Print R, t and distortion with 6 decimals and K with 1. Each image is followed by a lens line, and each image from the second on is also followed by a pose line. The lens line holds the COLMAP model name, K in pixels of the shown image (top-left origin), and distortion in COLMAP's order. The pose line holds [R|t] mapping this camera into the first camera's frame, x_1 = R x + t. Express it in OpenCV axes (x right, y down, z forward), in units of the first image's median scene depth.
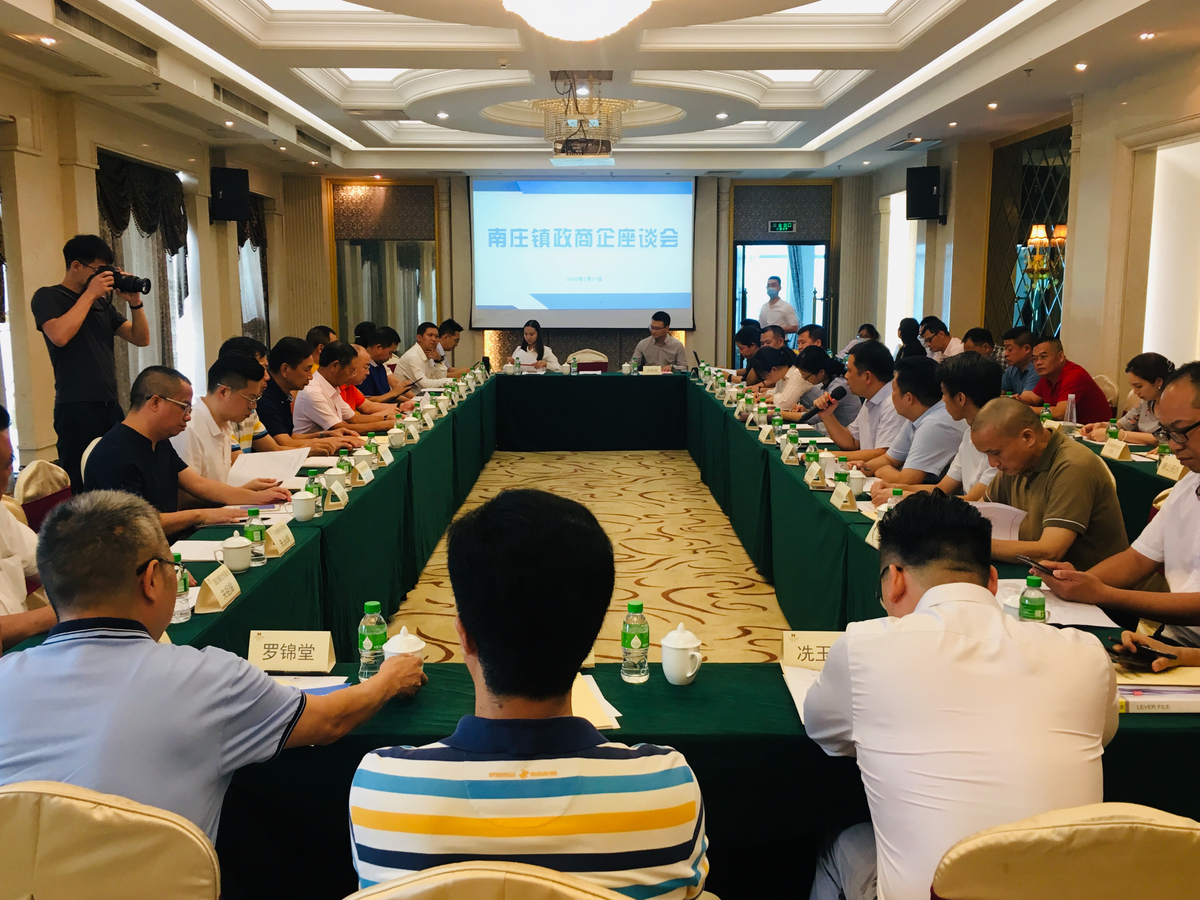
lens RADIAL K [[1103.4, 0, 599.7], [0, 1103.4, 452.7], [0, 0, 1]] dist [0.042111, 0.000000]
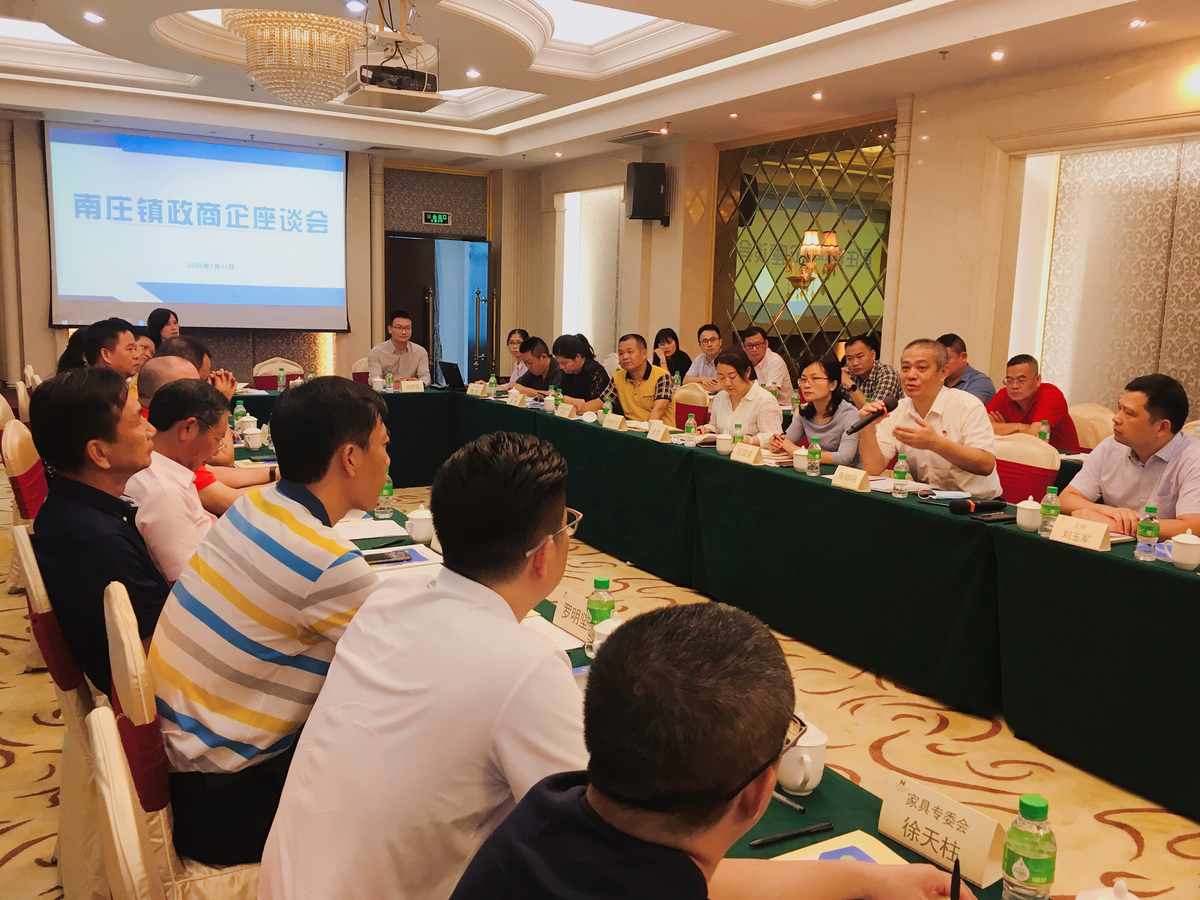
lens RADIAL K [[1046.6, 0, 599.8], [0, 1046.6, 448.8], [0, 0, 1]] dist [0.027384, -0.008868]
pose [[0.877129, -0.039219, 0.478651, -0.136696], [0.037834, 0.999205, 0.012540, -0.024665], [-0.478762, 0.007110, 0.877916, 0.201728]]
